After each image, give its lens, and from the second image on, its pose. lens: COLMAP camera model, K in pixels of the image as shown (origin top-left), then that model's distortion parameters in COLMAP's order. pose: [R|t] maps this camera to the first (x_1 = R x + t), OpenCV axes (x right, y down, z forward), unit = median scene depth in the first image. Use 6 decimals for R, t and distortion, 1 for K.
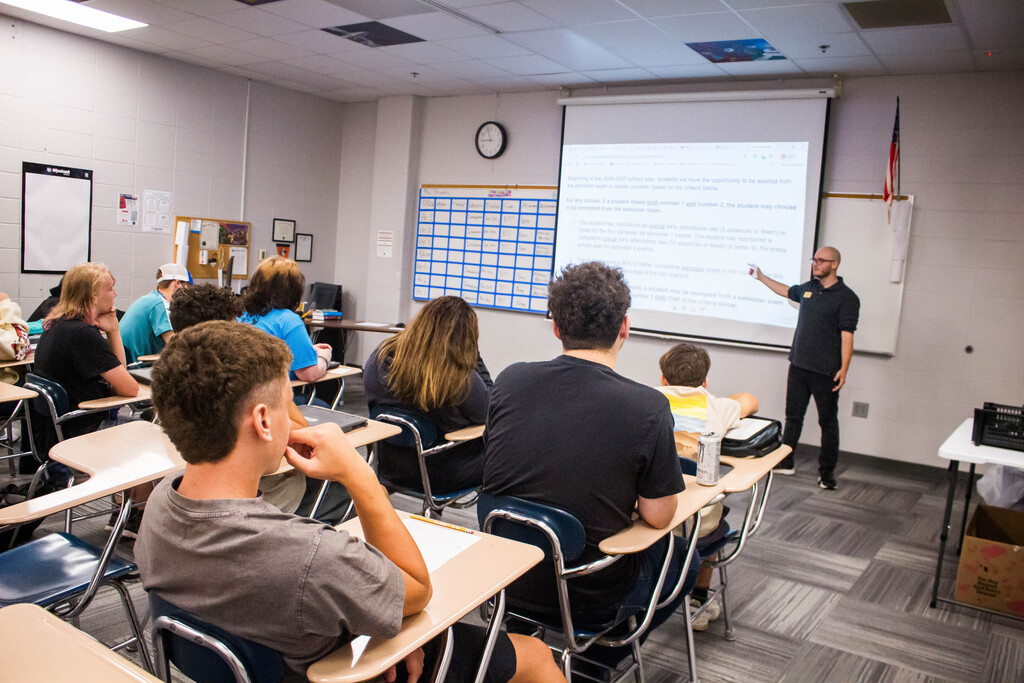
lens RADIAL K [[858.8, 0, 513.1], [0, 858.8, 341.0], [0, 0, 1]] dist [-0.003129, 0.003533]
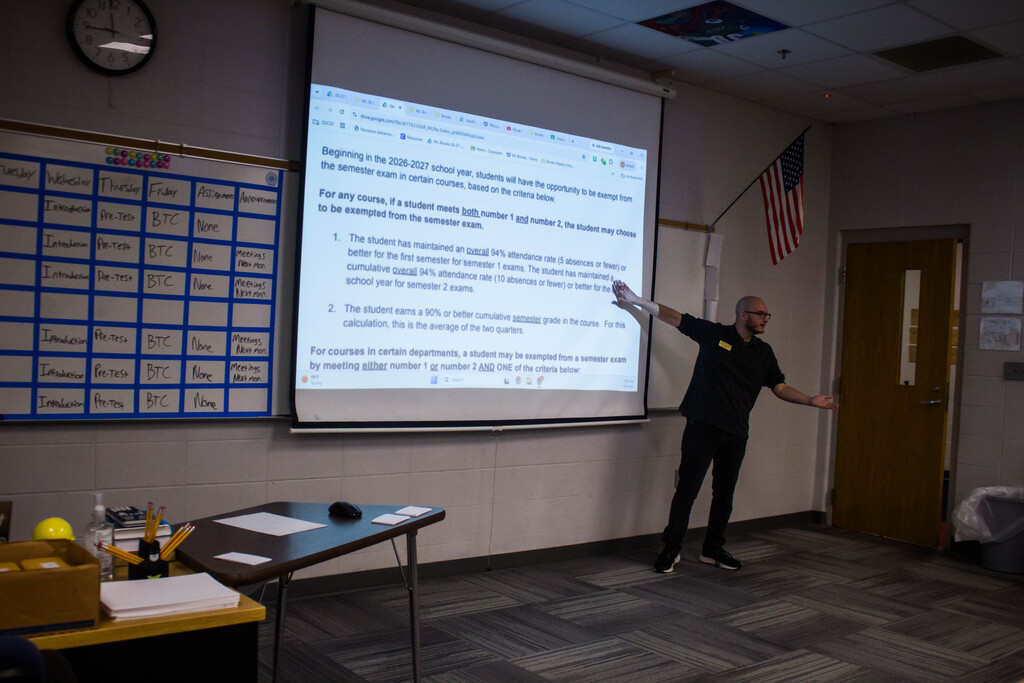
lens RADIAL K [[1078.9, 0, 512.5], [0, 1078.9, 343.9], [0, 0, 1]] dist [-0.011487, 0.000000]
pose [[0.296473, -0.079088, 0.951761, -0.558250], [0.062149, 0.996051, 0.063409, -0.114847], [-0.953017, 0.040352, 0.300217, 0.747470]]
